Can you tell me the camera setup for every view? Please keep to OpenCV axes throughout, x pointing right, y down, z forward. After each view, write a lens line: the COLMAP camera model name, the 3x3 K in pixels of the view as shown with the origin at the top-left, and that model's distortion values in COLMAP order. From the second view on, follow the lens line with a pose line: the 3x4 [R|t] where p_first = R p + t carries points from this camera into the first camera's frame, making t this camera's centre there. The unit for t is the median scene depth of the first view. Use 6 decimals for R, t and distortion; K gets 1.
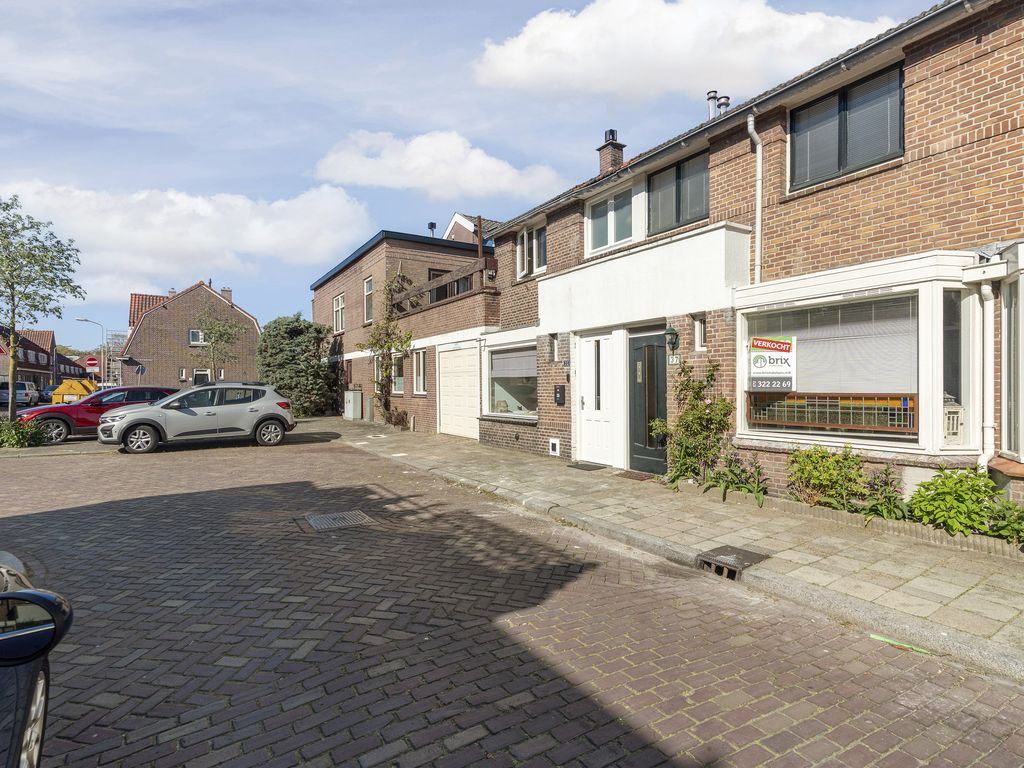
lens RADIAL K [[530.5, 0, 512.0], [0, 530.5, 384.0], [0, 0, 1]] dist [0.001545, 0.000296]
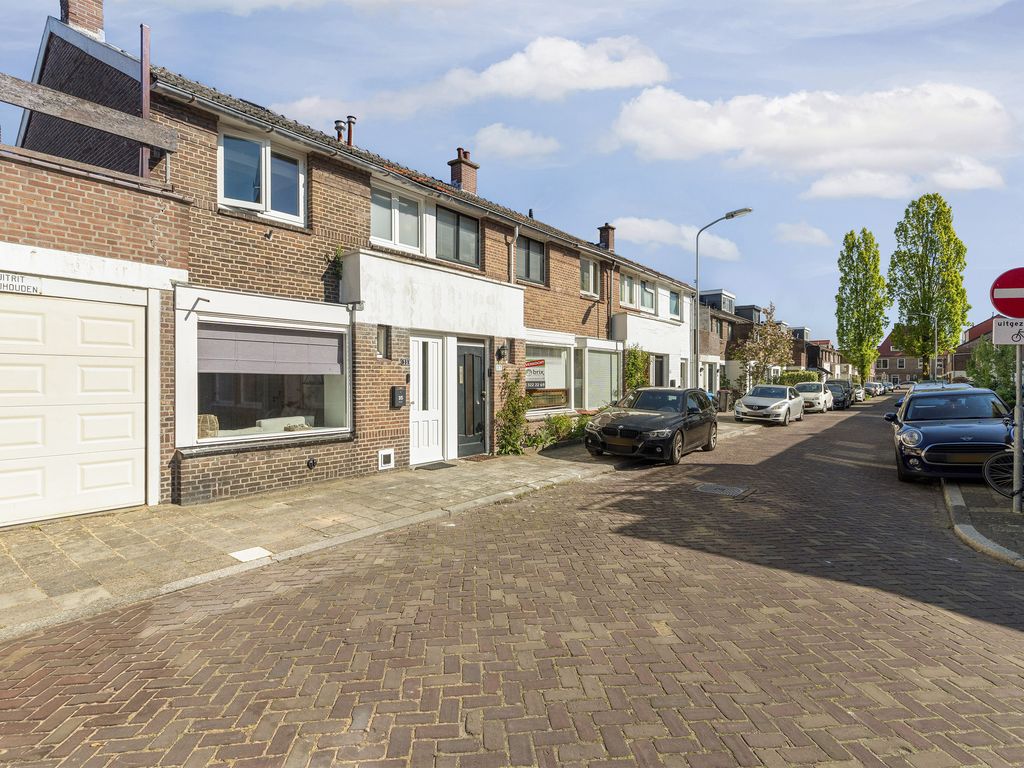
lens RADIAL K [[539.2, 0, 509.9], [0, 539.2, 392.6], [0, 0, 1]] dist [-0.000148, 0.000098]
pose [[-0.343766, -0.006645, 0.939032, -0.921483], [0.007076, 0.999928, 0.009666, 0.006294], [-0.939029, 0.009967, -0.343695, 1.281686]]
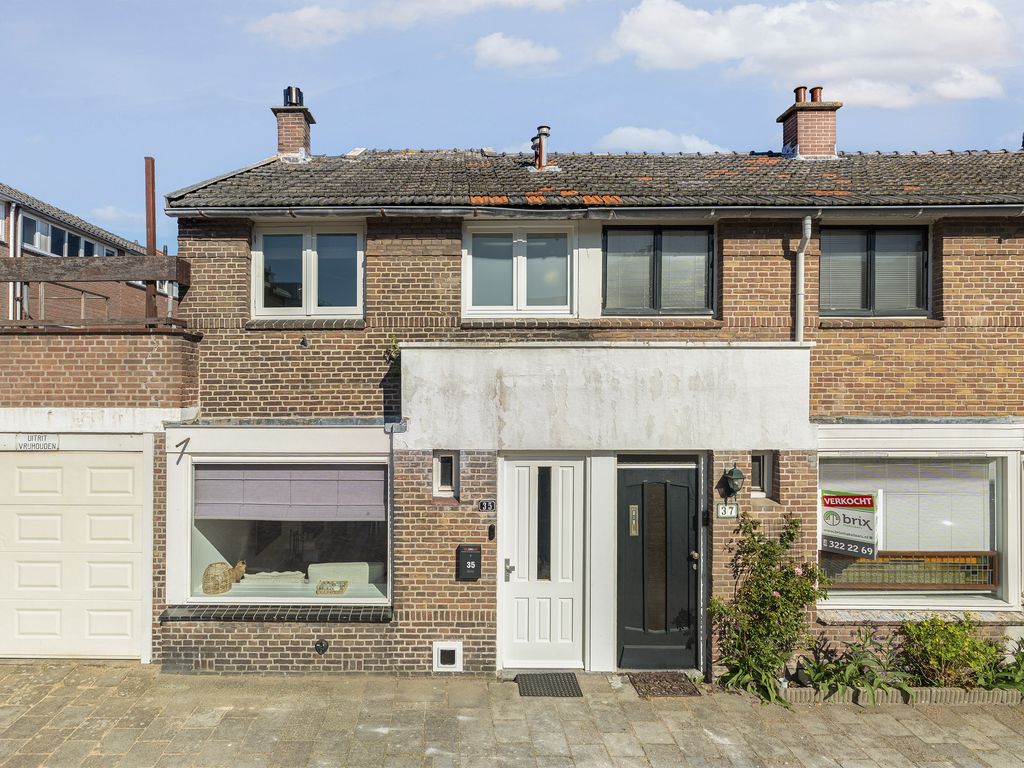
lens RADIAL K [[543.2, 0, 452.1], [0, 543.2, 389.1], [0, 0, 1]] dist [-0.001449, 0.000441]
pose [[0.543704, 0.009311, 0.839225, -0.453422], [-0.006060, 0.999956, -0.007169, -0.178006], [-0.839255, -0.001188, 0.543737, 0.797289]]
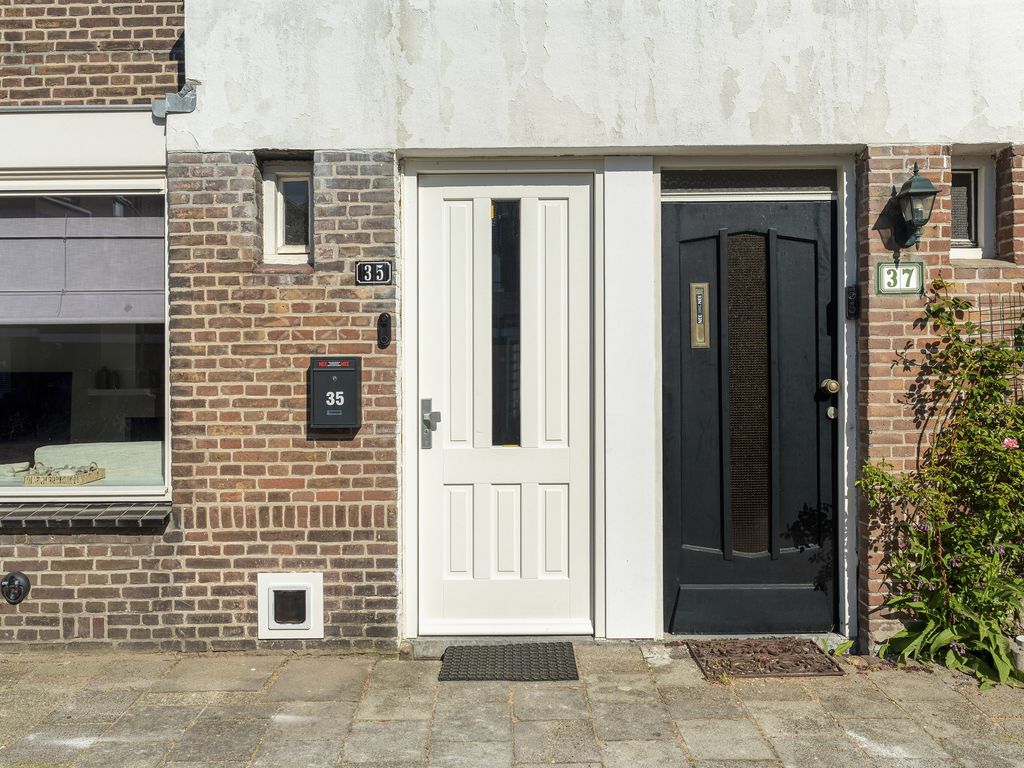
lens RADIAL K [[796.2, 0, 510.8], [0, 796.2, 366.0], [0, 0, 1]] dist [-0.005700, -0.001027]
pose [[0.537232, 0.005901, 0.843414, -0.209238], [0.001423, 0.999968, -0.007903, 0.010566], [-0.843433, 0.005446, 0.537207, 0.820051]]
